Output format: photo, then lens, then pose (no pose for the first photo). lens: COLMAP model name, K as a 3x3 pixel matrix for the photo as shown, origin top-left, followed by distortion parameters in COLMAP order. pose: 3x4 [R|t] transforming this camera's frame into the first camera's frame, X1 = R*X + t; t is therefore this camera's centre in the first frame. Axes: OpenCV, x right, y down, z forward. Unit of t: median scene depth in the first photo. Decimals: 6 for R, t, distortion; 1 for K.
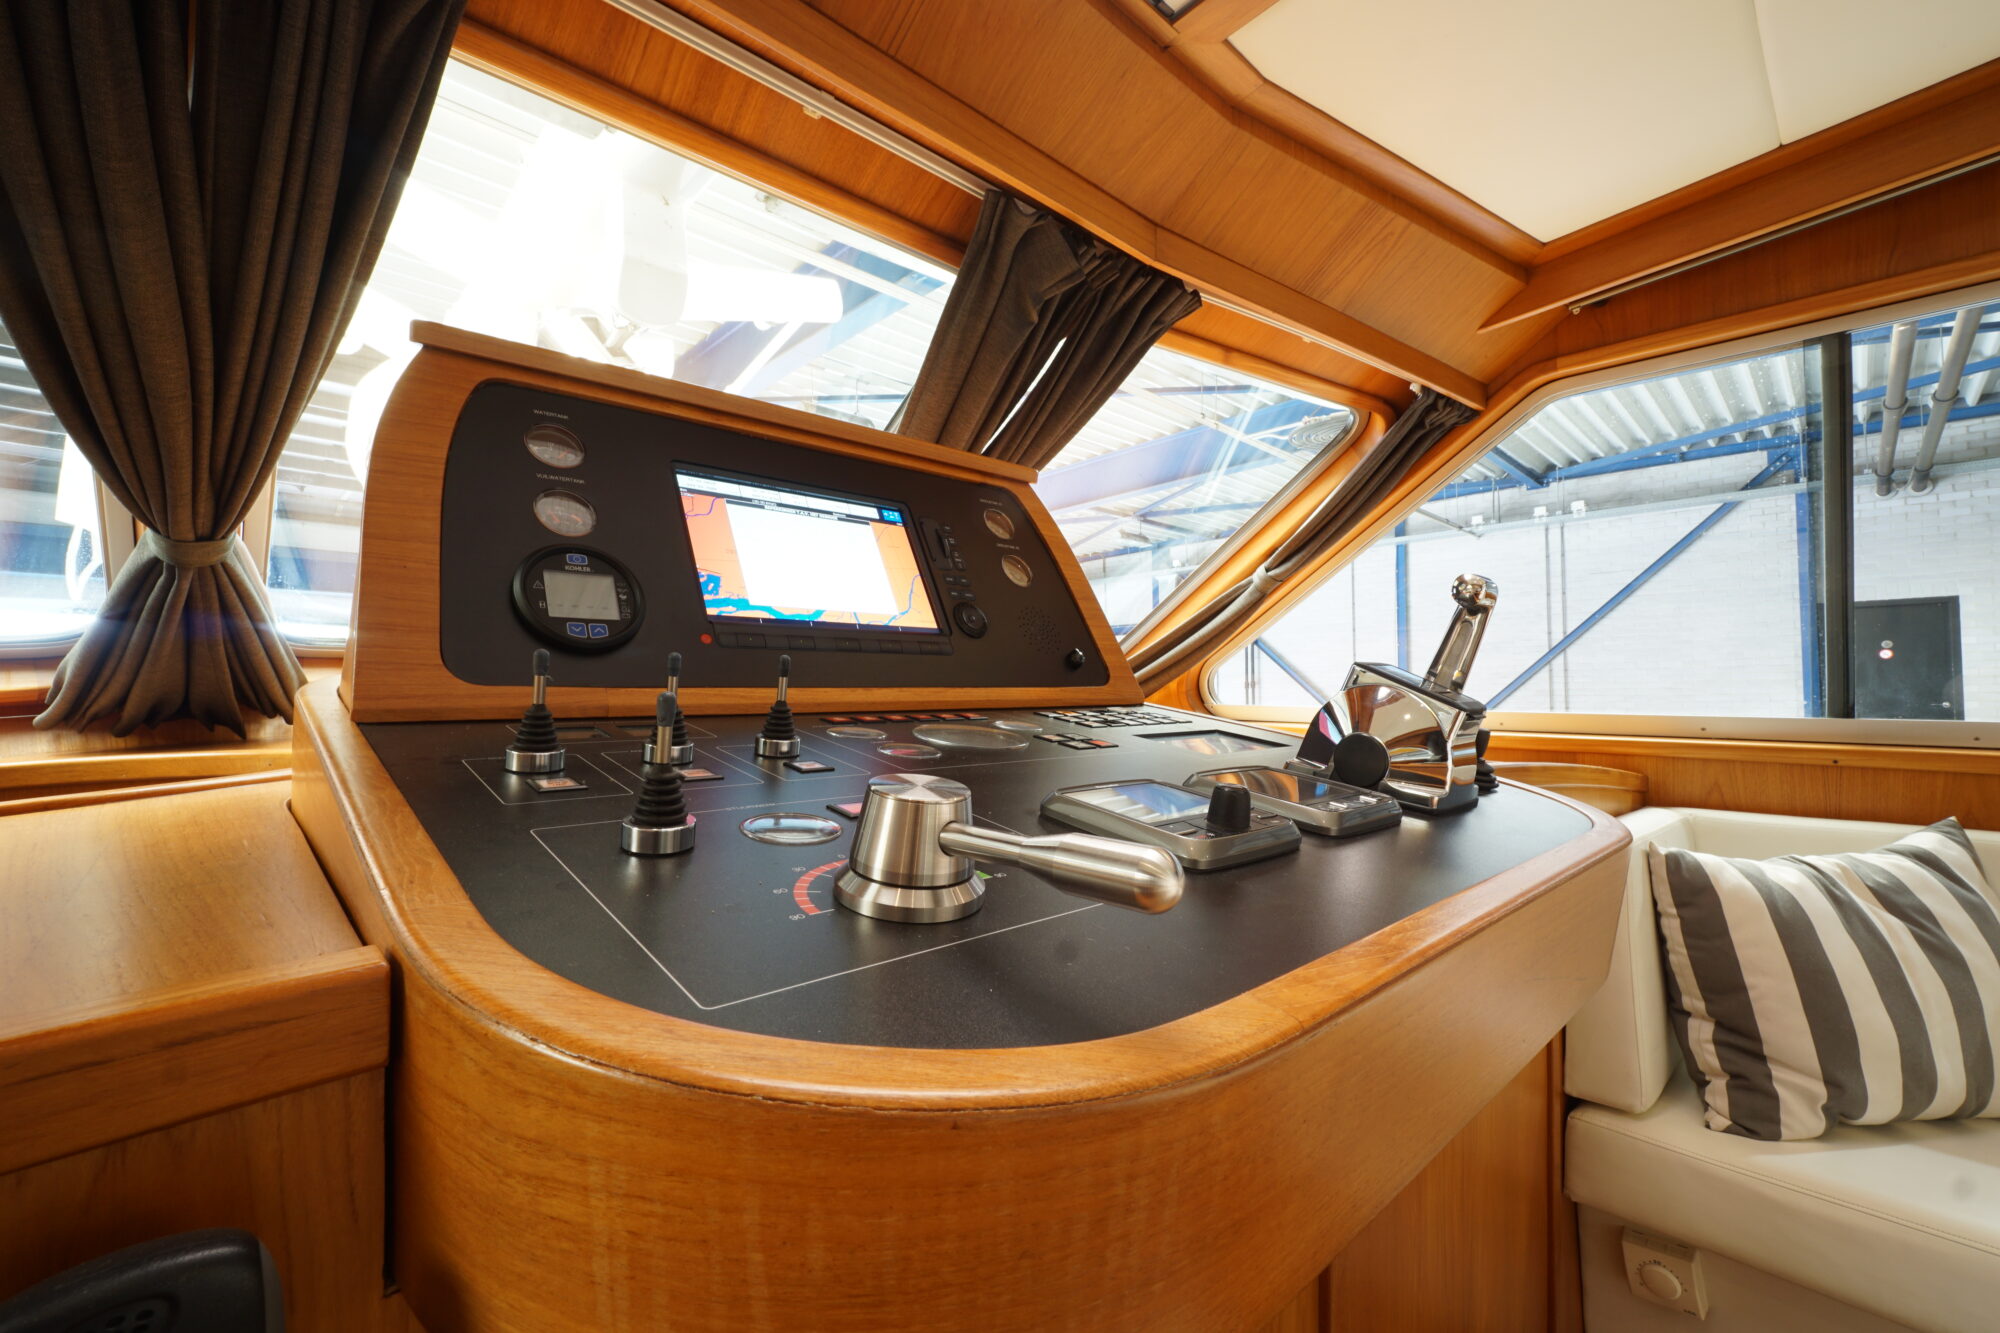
lens RADIAL K [[842.3, 0, 995.3], [0, 842.3, 668.3], [0, 0, 1]] dist [-0.017078, 0.006162]
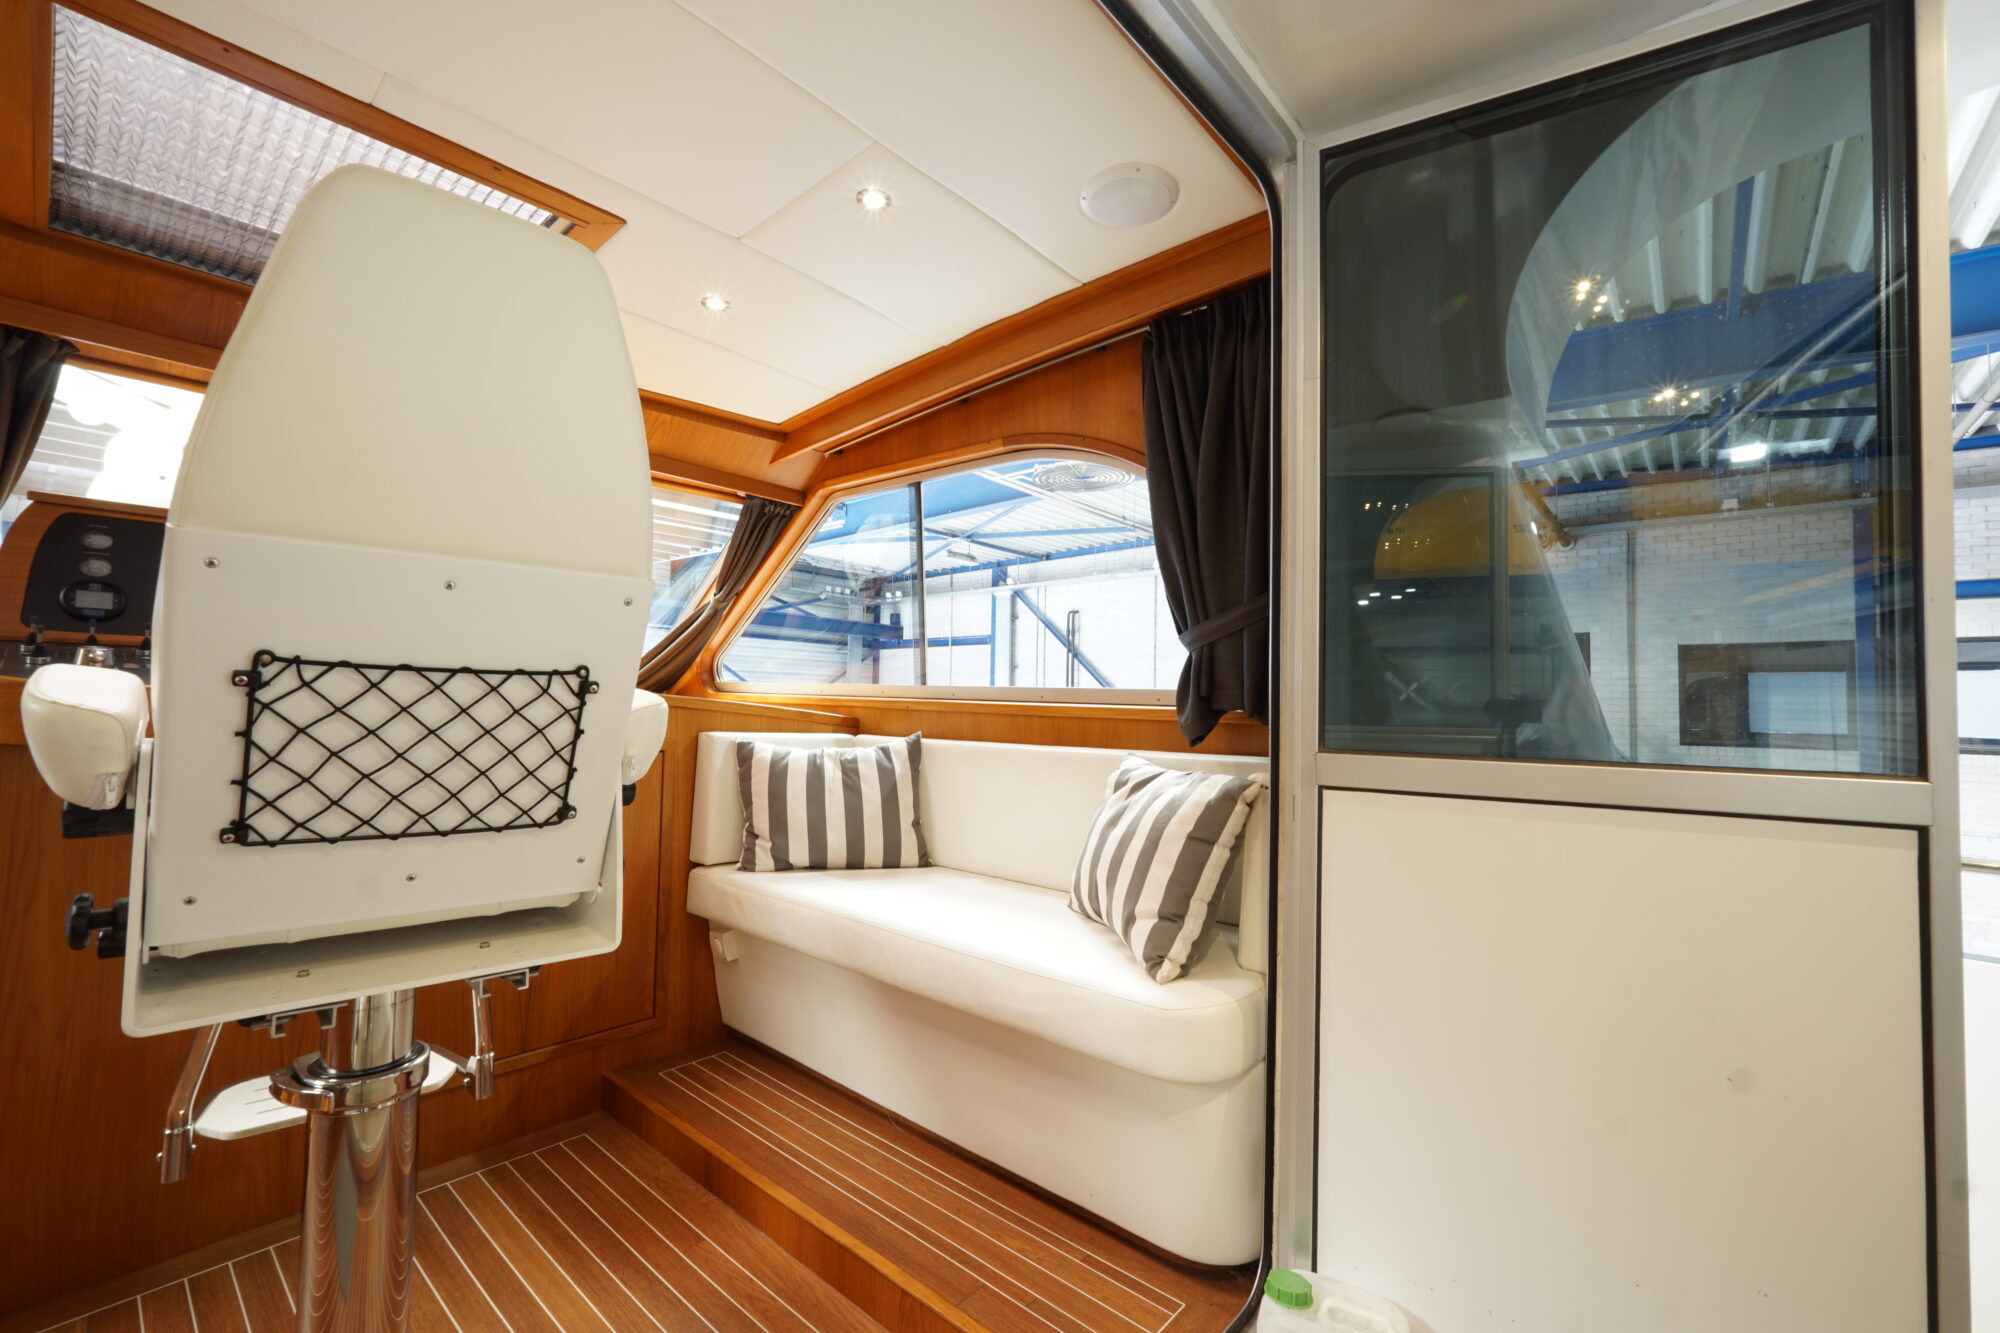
lens RADIAL K [[842.3, 0, 995.3], [0, 842.3, 668.3], [0, 0, 1]] dist [-0.017078, 0.006162]
pose [[0.994898, 0.028388, 0.096814, 1.289319], [-0.027129, 0.999530, -0.014299, 0.056858], [-0.097174, 0.011599, 0.995200, -1.170595]]
